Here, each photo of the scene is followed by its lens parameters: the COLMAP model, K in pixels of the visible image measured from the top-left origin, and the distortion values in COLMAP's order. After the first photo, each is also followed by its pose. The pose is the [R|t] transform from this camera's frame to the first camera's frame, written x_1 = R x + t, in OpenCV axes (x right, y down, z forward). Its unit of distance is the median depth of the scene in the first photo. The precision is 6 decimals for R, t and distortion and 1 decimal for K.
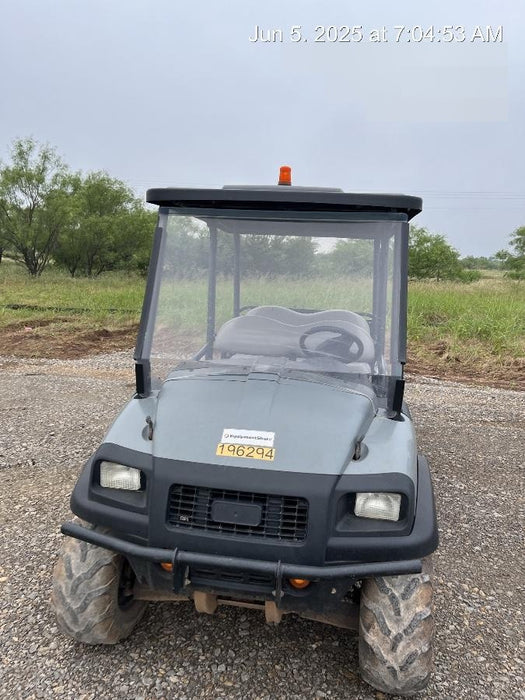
lens RADIAL K [[528.0, 0, 267.3], [0, 528.0, 345.0], [0, 0, 1]] dist [0.042238, -0.059854]
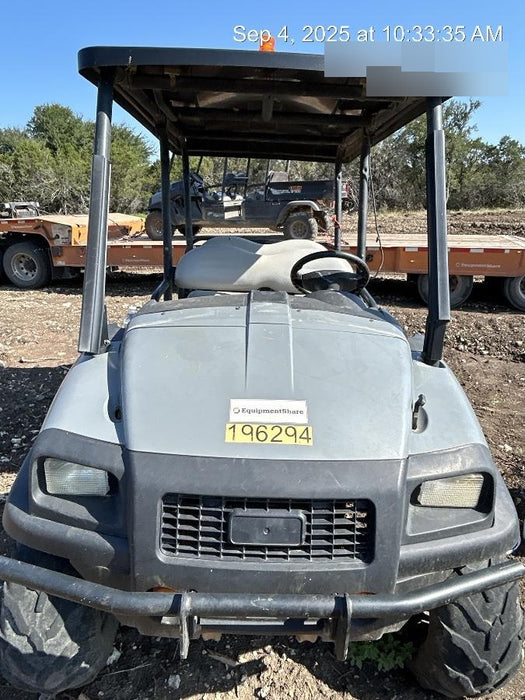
lens RADIAL K [[446.2, 0, 264.0], [0, 446.2, 348.7], [0, 0, 1]] dist [-0.012524, 0.004095]
pose [[0.987269, -0.049201, 0.151256, -0.122227], [0.026637, 0.988669, 0.147731, 0.010031], [-0.156810, -0.141821, 0.977393, 0.439421]]
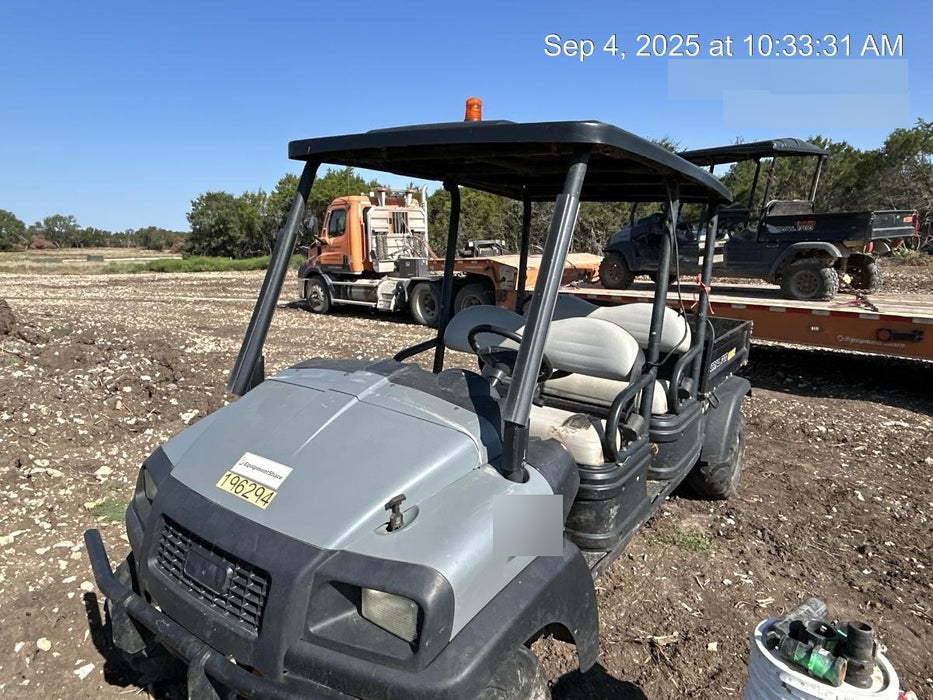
lens RADIAL K [[594.7, 0, 465.7], [0, 594.7, 352.3], [0, 0, 1]] dist [-0.012524, 0.004095]
pose [[0.897780, 0.081099, -0.432913, 0.541432], [-0.070356, 0.996687, 0.040809, -0.037893], [0.434789, -0.006180, 0.900511, 0.379507]]
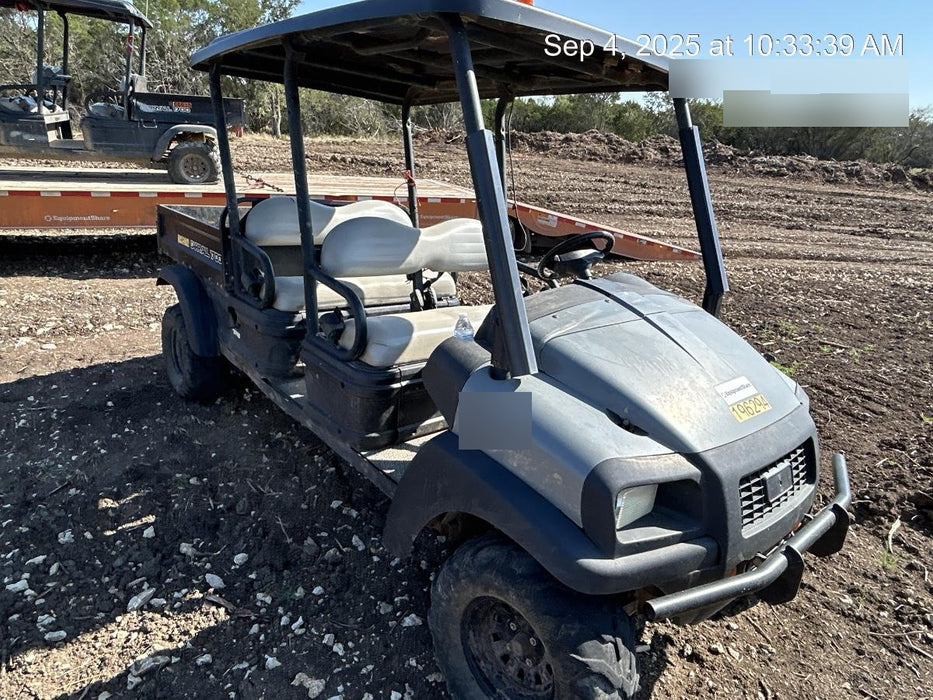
lens RADIAL K [[594.7, 0, 460.4], [0, 594.7, 351.1], [0, 0, 1]] dist [-0.012524, 0.004095]
pose [[0.658165, -0.207607, 0.723684, -0.882890], [0.053113, 0.971637, 0.230434, -0.098676], [-0.750998, -0.113227, 0.650524, 0.719179]]
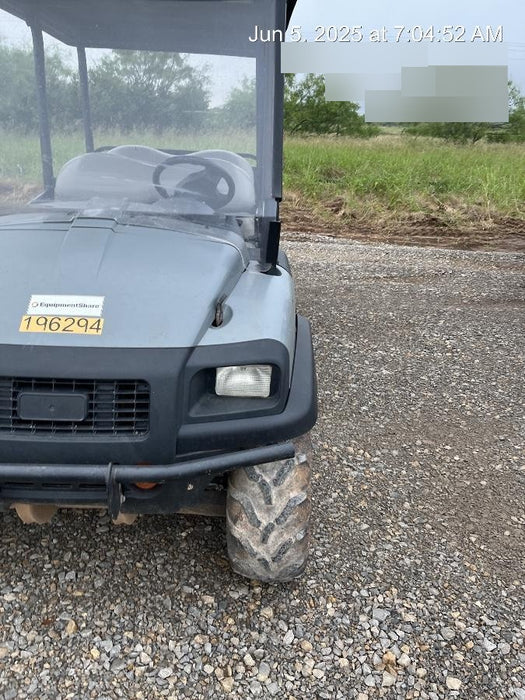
lens RADIAL K [[528.0, 0, 259.1], [0, 528.0, 351.6], [0, 0, 1]] dist [0.042238, -0.059854]
pose [[0.985192, -0.067432, 0.157636, 0.103004], [0.024585, 0.965470, 0.259350, 0.052721], [-0.169682, -0.251634, 0.952832, 0.239172]]
